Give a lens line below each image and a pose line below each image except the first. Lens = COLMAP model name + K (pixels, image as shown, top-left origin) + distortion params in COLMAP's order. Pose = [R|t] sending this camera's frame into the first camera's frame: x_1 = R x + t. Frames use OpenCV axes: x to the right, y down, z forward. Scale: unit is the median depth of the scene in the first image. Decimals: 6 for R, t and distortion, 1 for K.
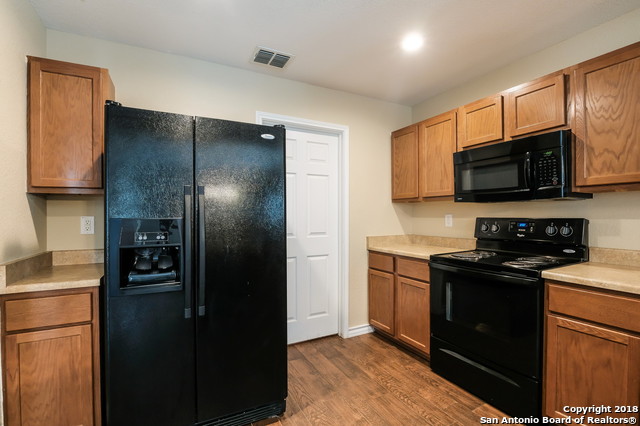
lens RADIAL K [[300.4, 0, 319.1], [0, 300.4, 216.2], [0, 0, 1]] dist [-0.003253, -0.000783]
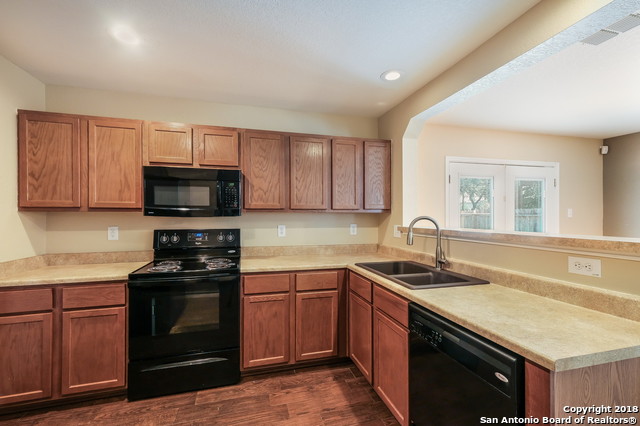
lens RADIAL K [[277.7, 0, 318.2], [0, 277.7, 214.2], [0, 0, 1]] dist [0.021463, -0.000177]
pose [[0.209396, 0.011267, 0.977766, -0.329159], [0.002127, 0.999926, -0.011978, -0.038727], [-0.977829, 0.004588, 0.209357, 0.244343]]
